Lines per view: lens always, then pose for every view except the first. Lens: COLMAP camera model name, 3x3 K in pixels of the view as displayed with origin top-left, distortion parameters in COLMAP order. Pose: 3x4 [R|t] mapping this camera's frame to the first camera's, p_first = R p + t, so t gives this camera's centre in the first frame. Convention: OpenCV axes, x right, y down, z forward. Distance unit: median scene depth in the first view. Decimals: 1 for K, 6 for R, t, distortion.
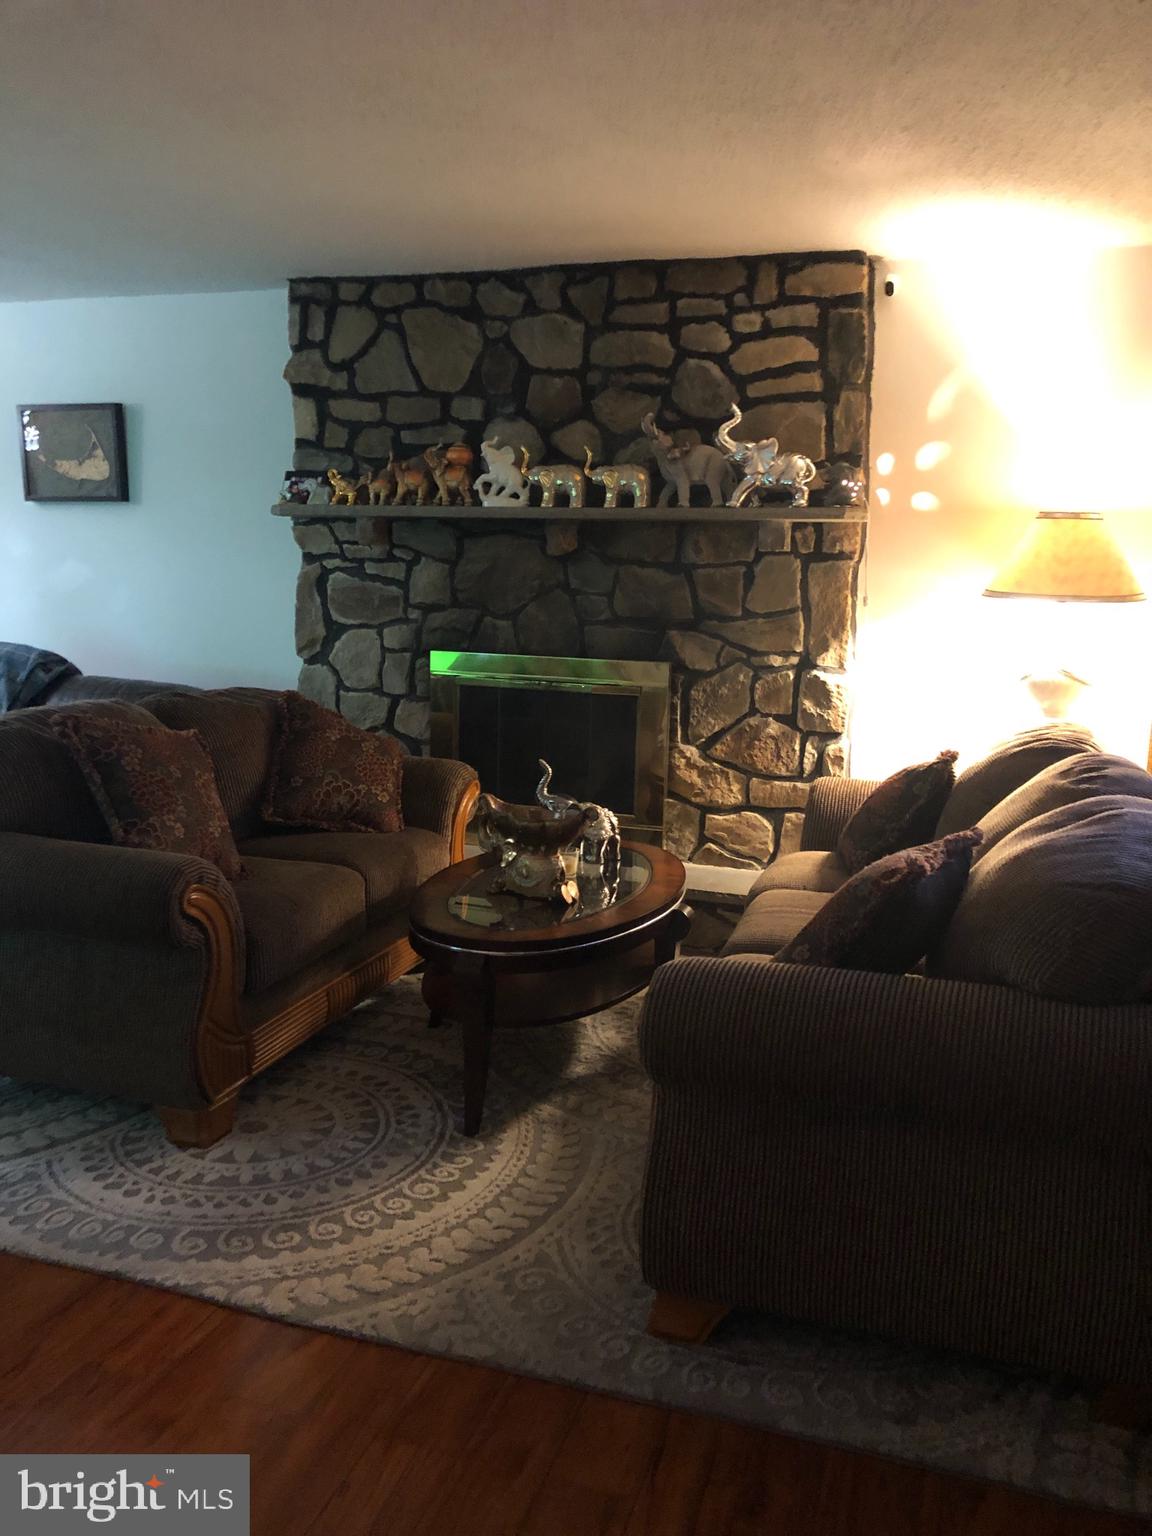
lens RADIAL K [[1280.9, 0, 576.0], [0, 1280.9, 768.0], [0, 0, 1]] dist [0.043938, -0.012535]
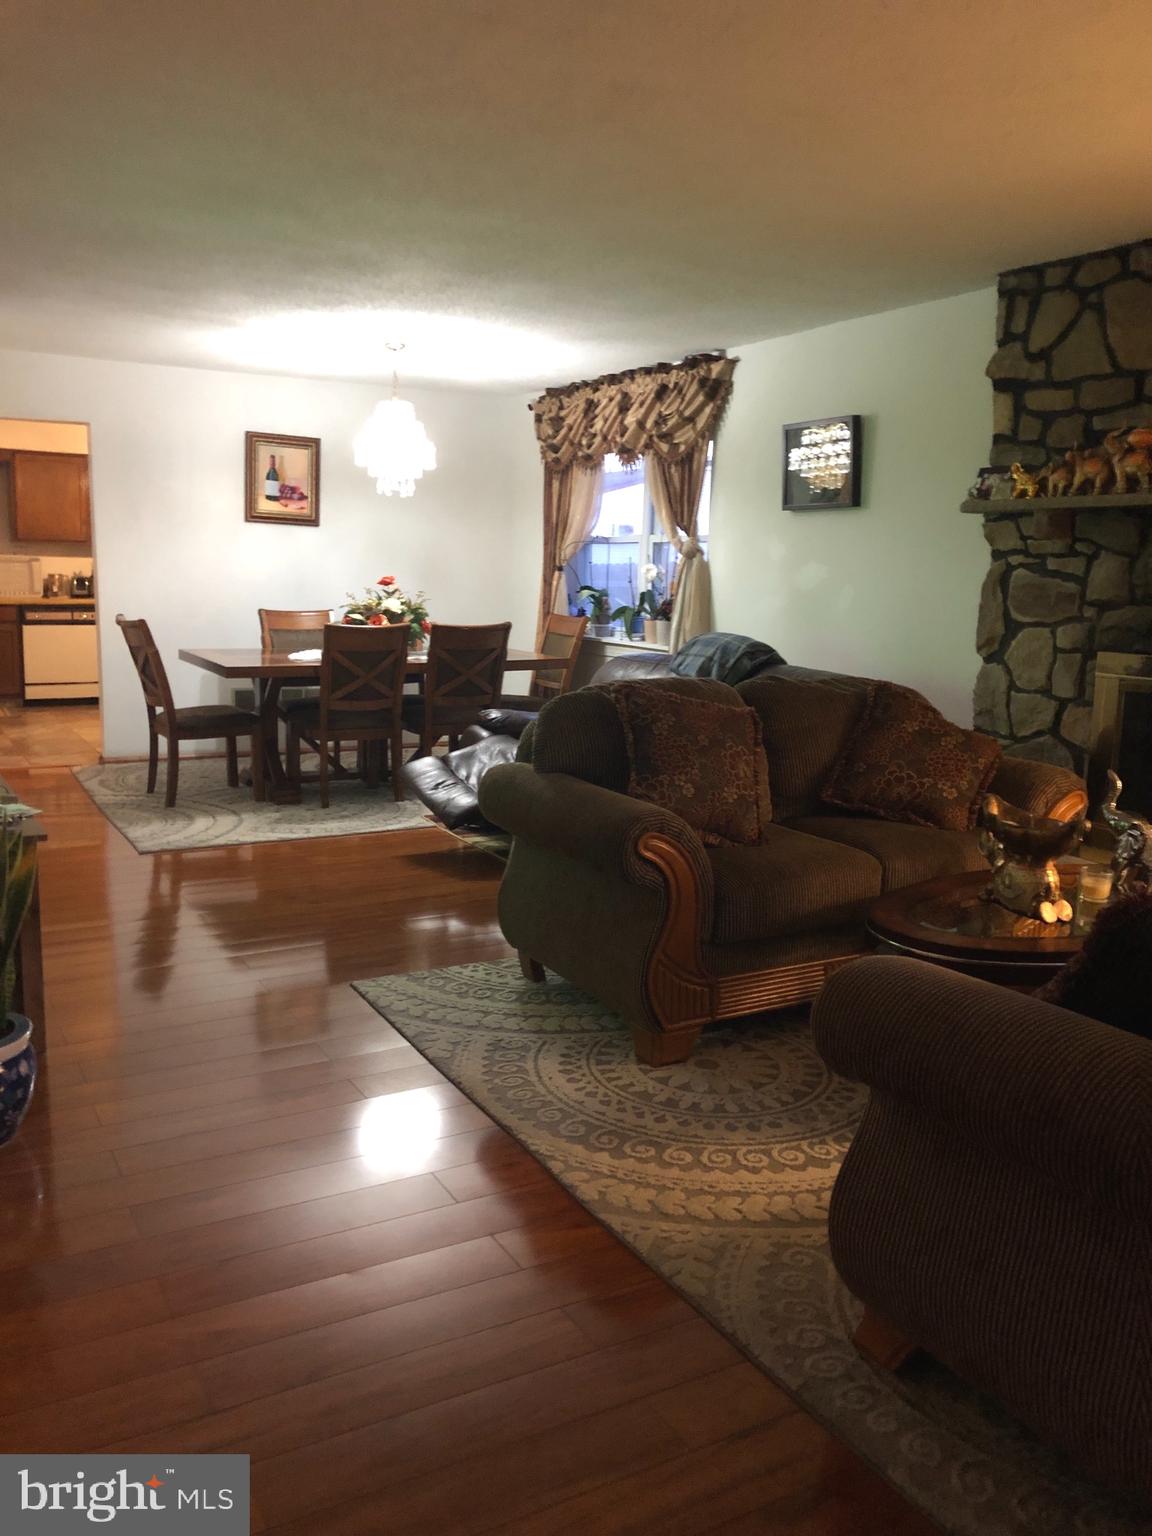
lens RADIAL K [[1280.9, 0, 576.0], [0, 1280.9, 768.0], [0, 0, 1]] dist [0.043938, -0.012535]
pose [[0.732003, 0.096587, -0.674421, 0.250504], [-0.104369, 0.994113, 0.029092, 0.004044], [0.673260, 0.049093, 0.737774, 0.065387]]
